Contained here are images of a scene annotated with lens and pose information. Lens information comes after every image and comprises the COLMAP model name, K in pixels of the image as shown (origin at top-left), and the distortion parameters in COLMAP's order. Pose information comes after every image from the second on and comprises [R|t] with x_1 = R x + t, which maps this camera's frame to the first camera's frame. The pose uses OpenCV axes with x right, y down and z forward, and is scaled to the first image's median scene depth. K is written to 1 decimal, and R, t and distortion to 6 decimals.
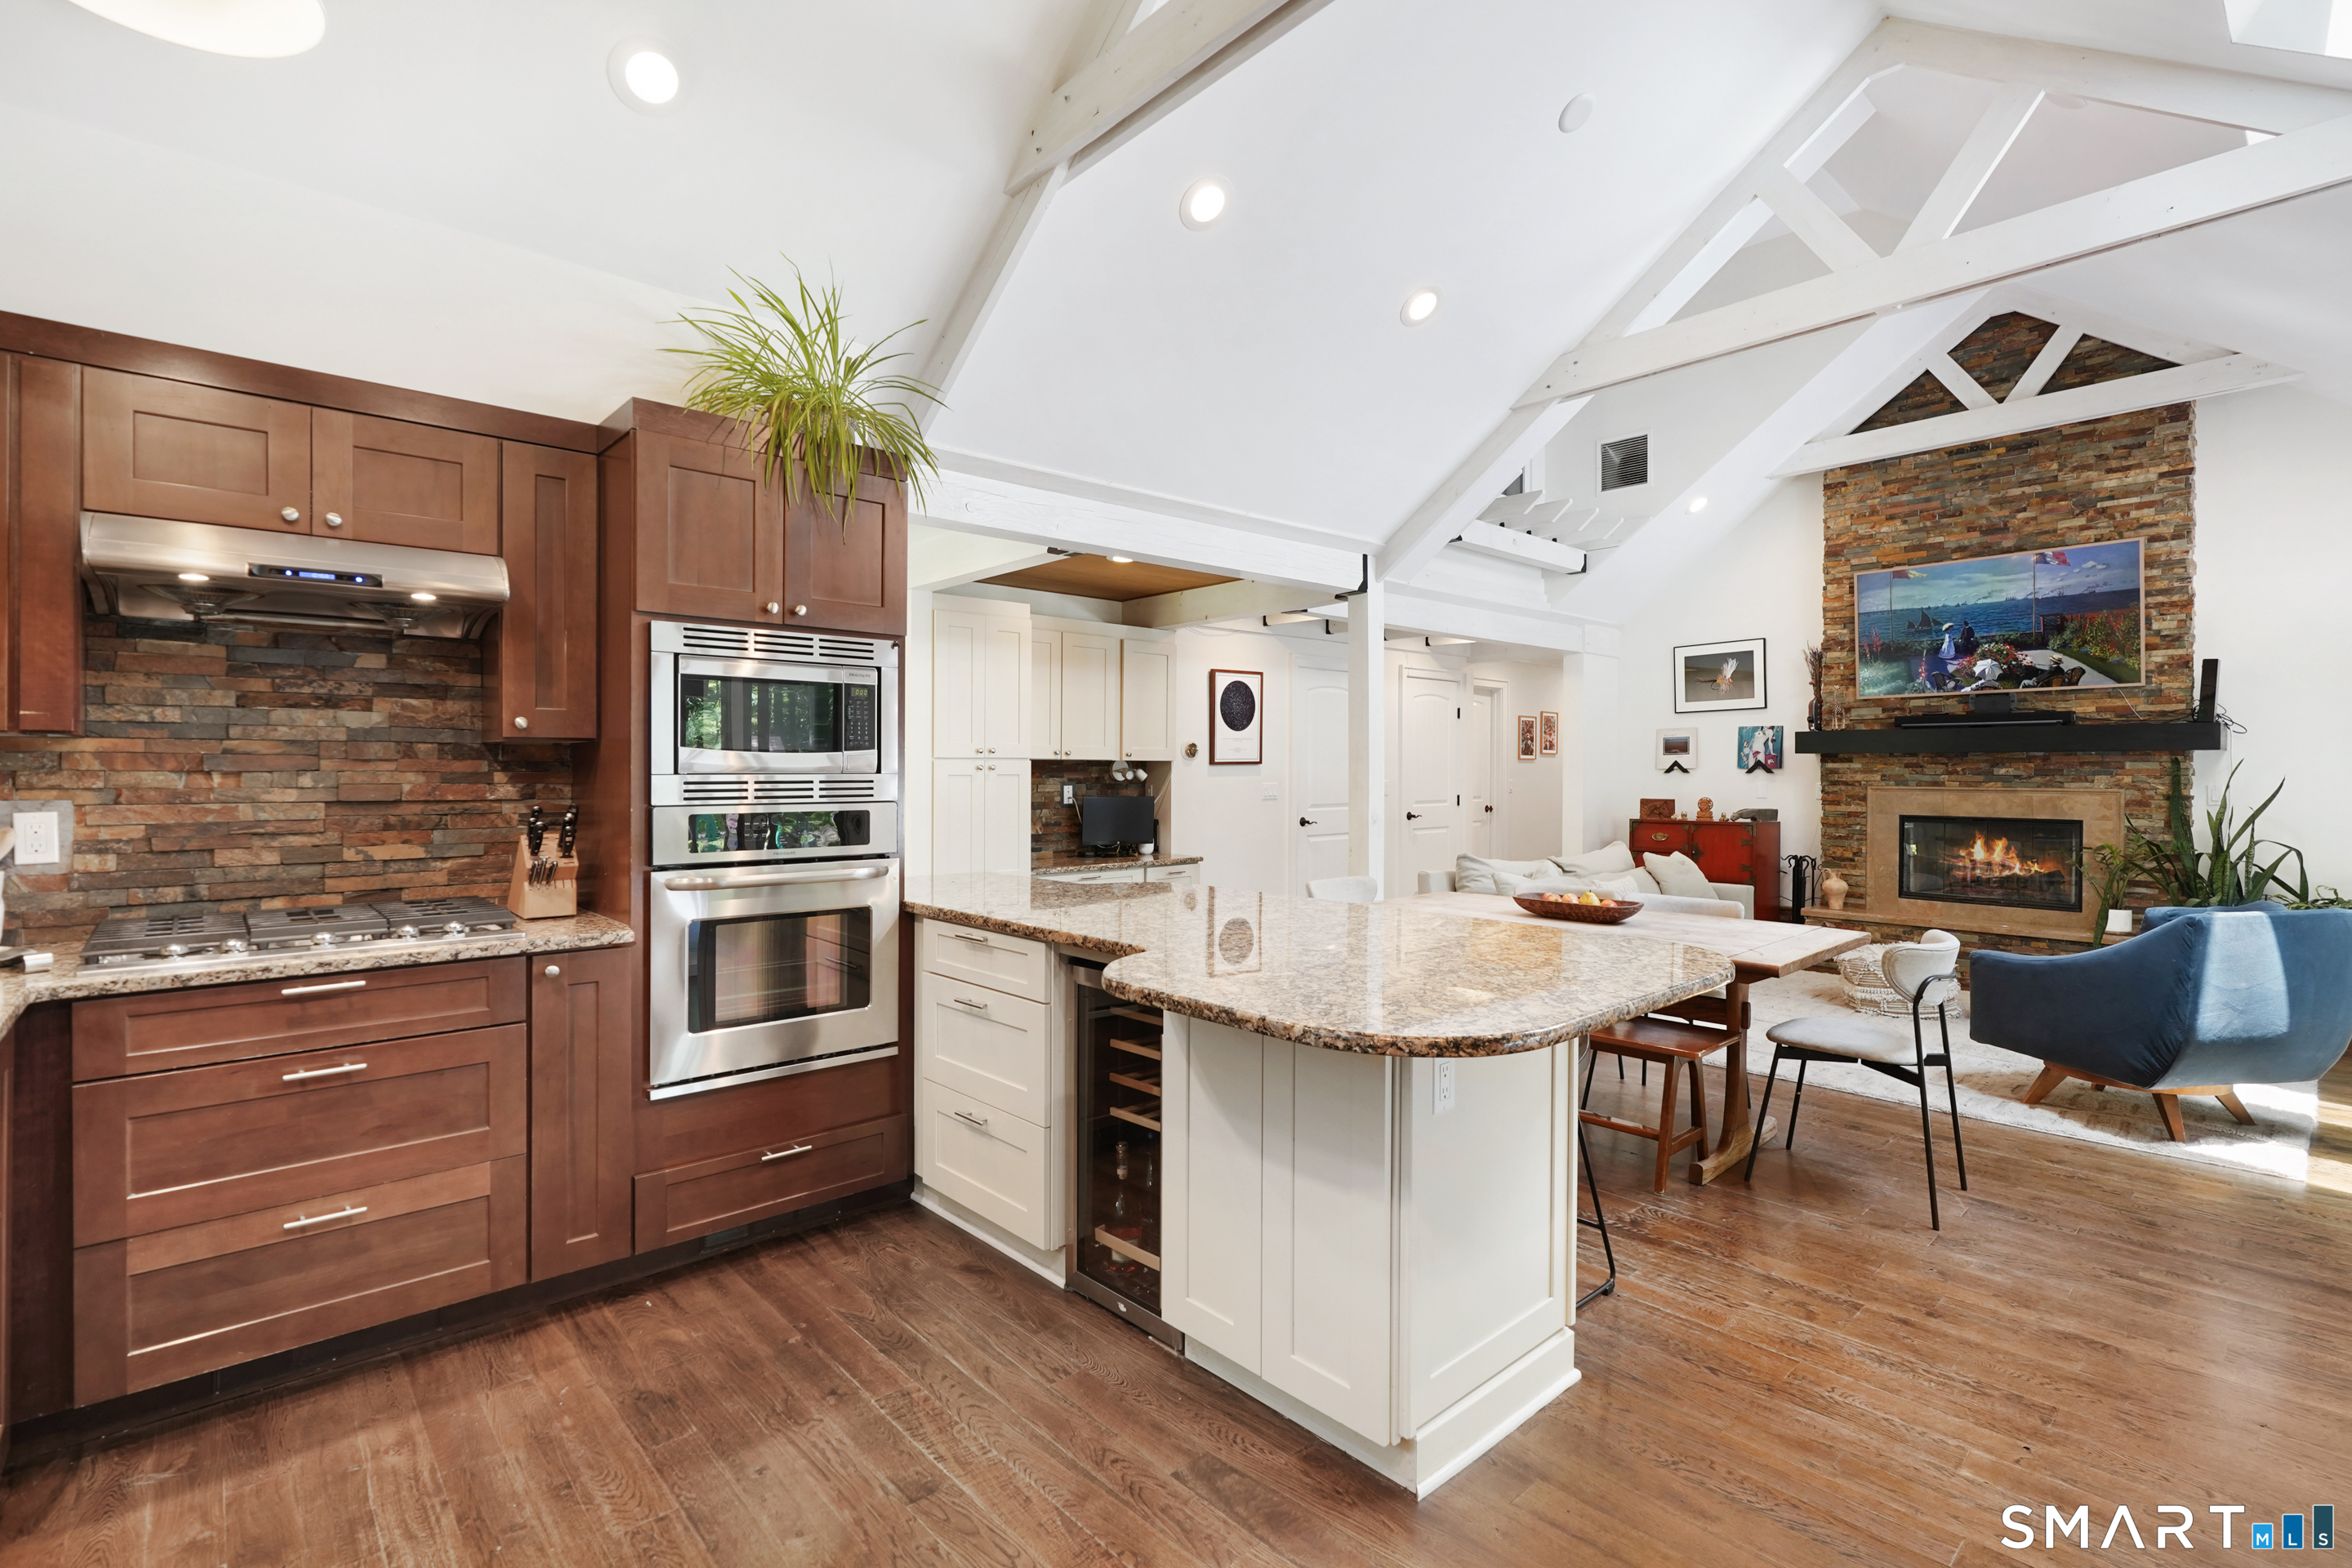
lens RADIAL K [[1093.0, 0, 1180.9], [0, 1093.0, 777.6], [0, 0, 1]] dist [-0.003741, -0.000565]
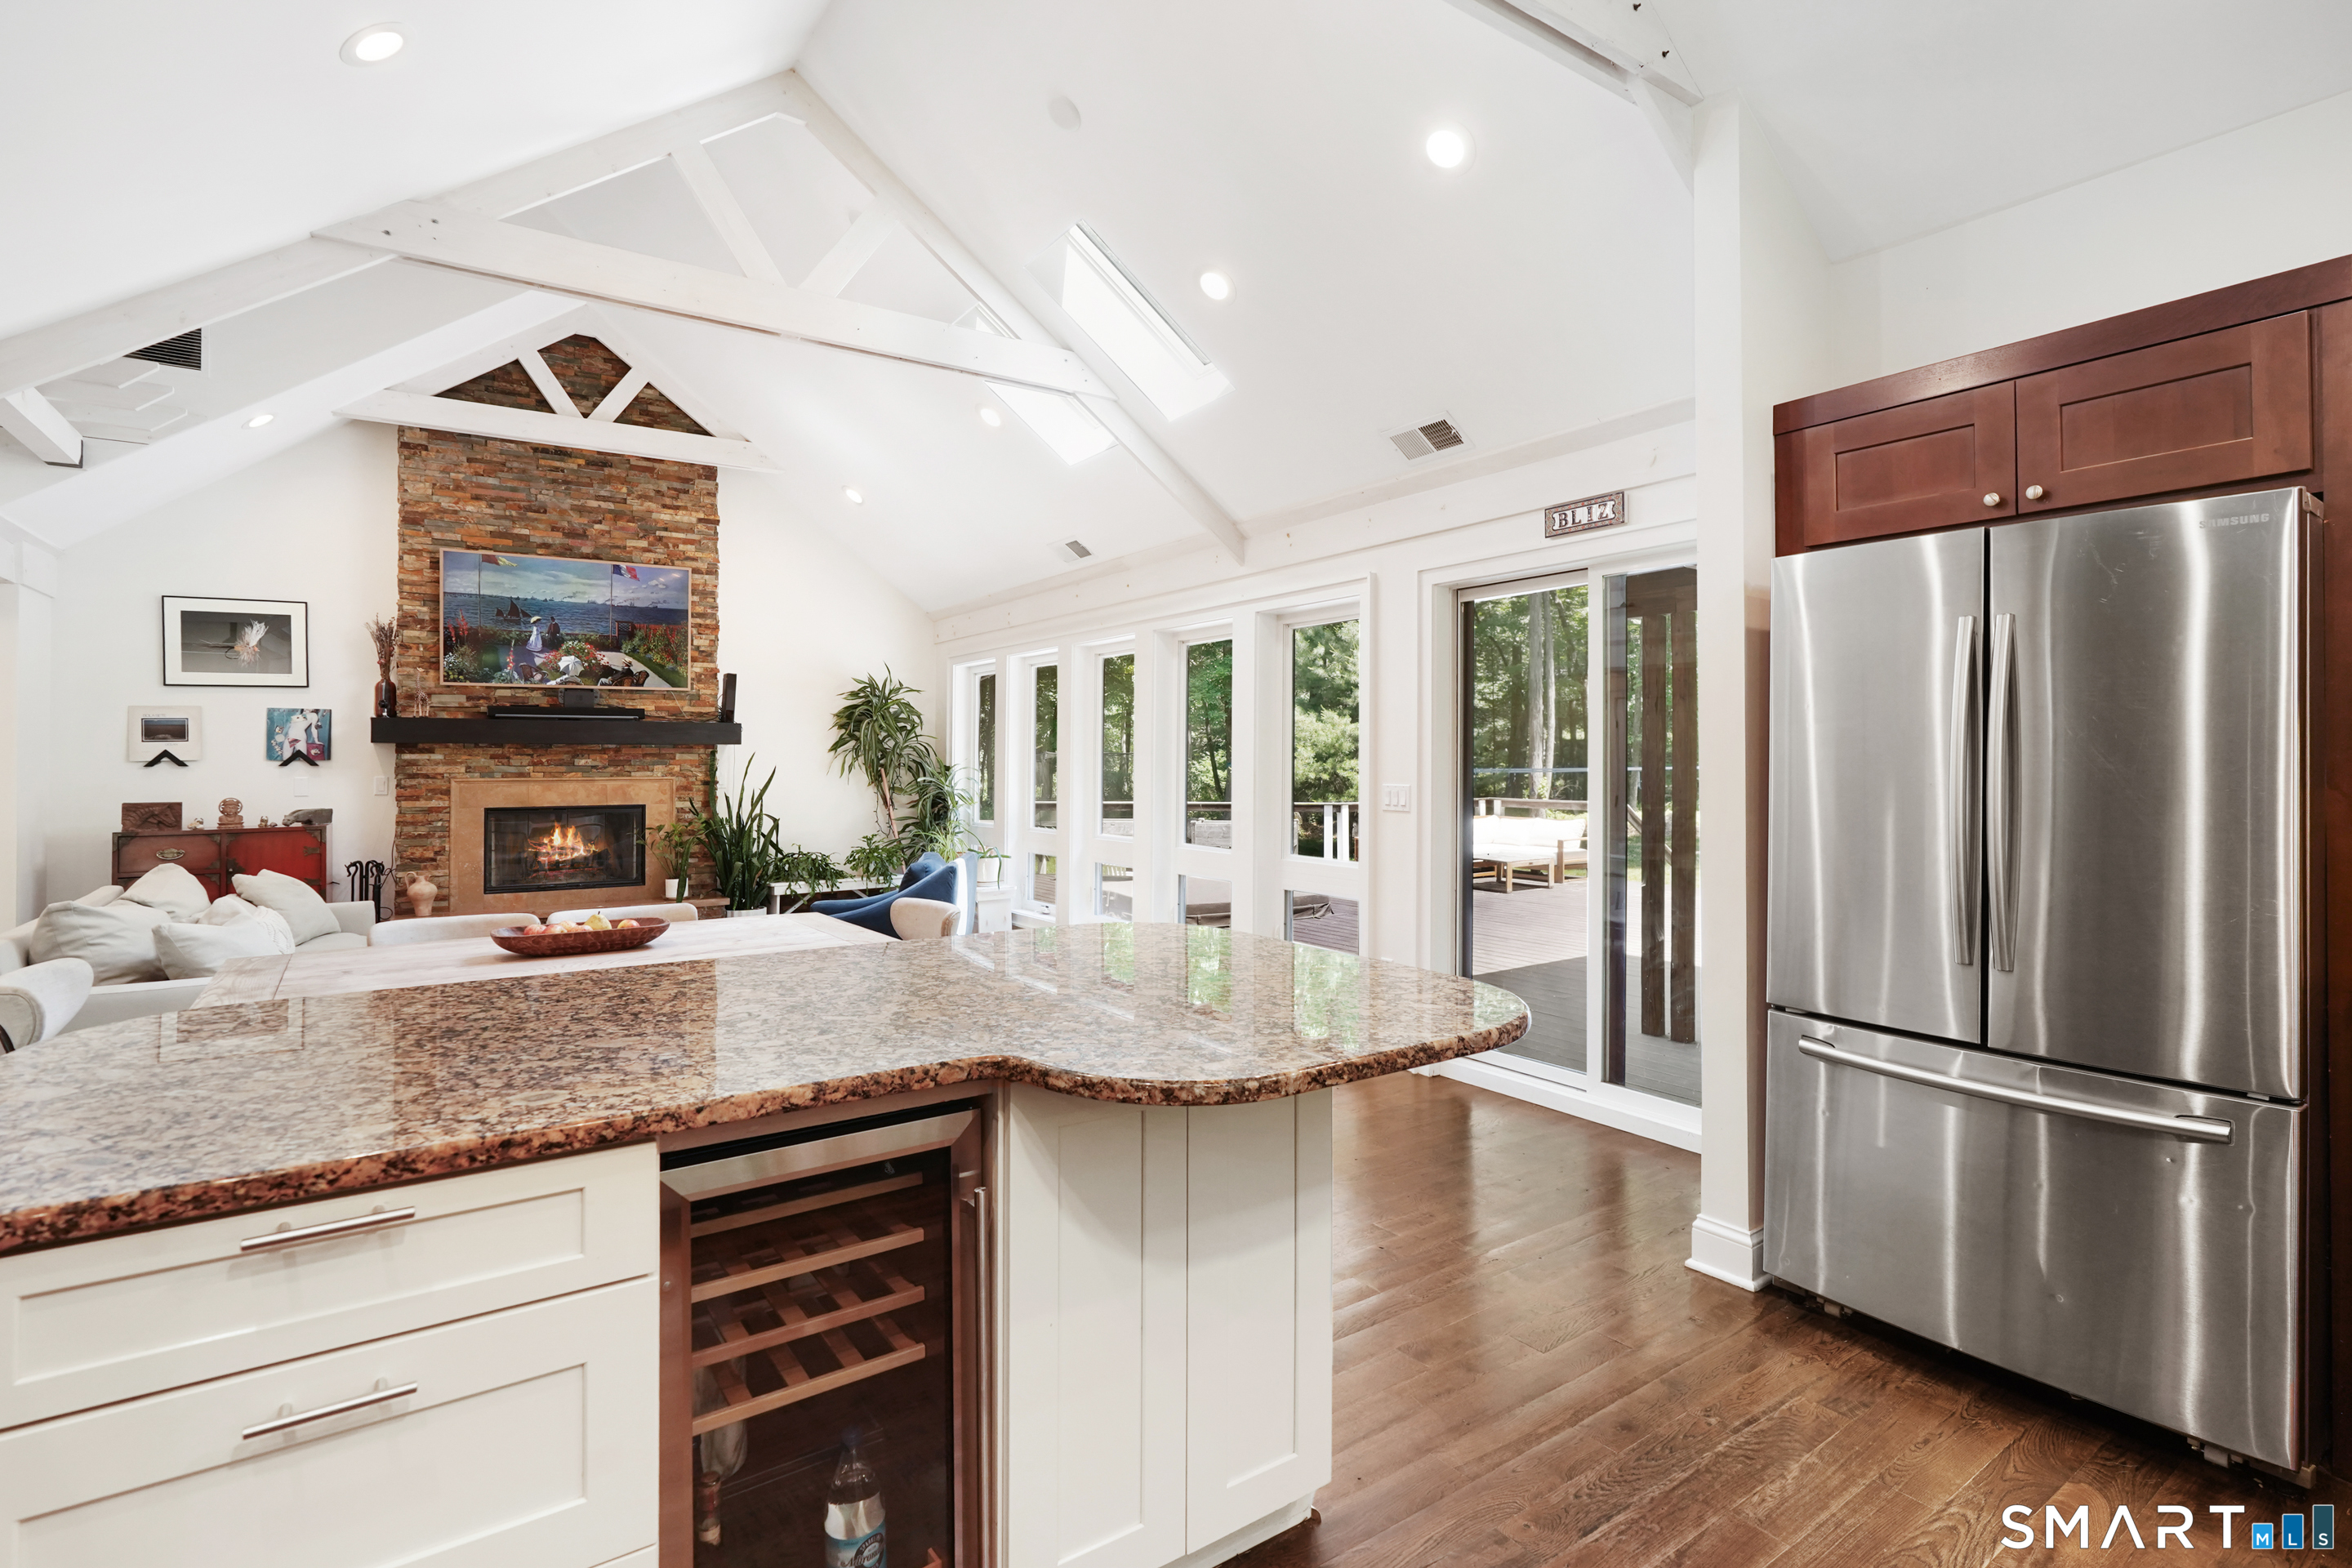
lens RADIAL K [[1093.0, 0, 1162.4], [0, 1093.0, 751.2], [0, 0, 1]] dist [-0.003741, -0.000565]
pose [[0.136768, 0.003951, 0.990595, -0.222367], [0.010153, 0.999934, -0.005390, -0.004738], [-0.990551, 0.010795, 0.136719, 0.284955]]
